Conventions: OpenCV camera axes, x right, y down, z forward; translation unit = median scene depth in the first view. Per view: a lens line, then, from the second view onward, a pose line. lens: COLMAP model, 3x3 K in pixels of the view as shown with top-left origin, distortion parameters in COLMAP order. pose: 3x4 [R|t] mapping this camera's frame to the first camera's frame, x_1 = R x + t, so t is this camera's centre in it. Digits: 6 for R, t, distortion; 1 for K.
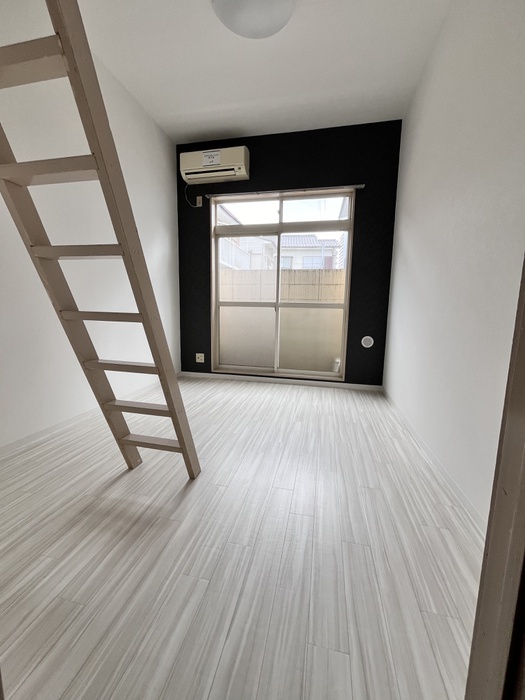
lens RADIAL K [[284.3, 0, 261.6], [0, 284.3, 348.1], [0, 0, 1]] dist [-0.001939, -0.000122]
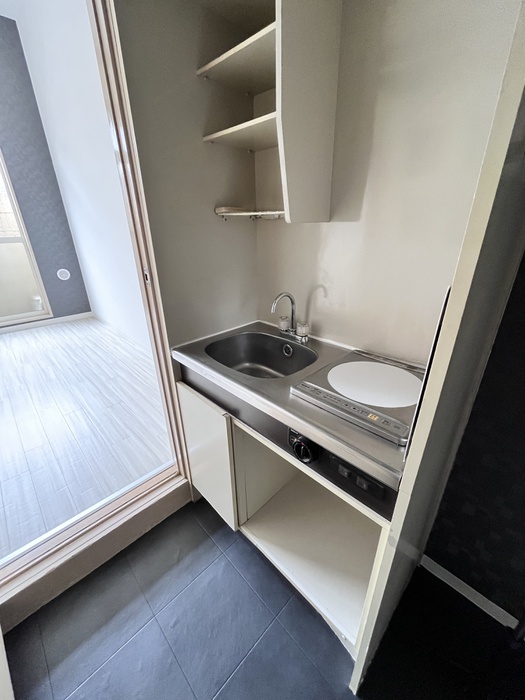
lens RADIAL K [[284.3, 0, 261.6], [0, 284.3, 348.1], [0, 0, 1]] dist [-0.001939, -0.000122]
pose [[0.549297, -0.361738, 0.753272, -0.162578], [0.140594, 0.928602, 0.343412, -0.036791], [-0.823715, -0.082729, 0.560936, -0.304304]]
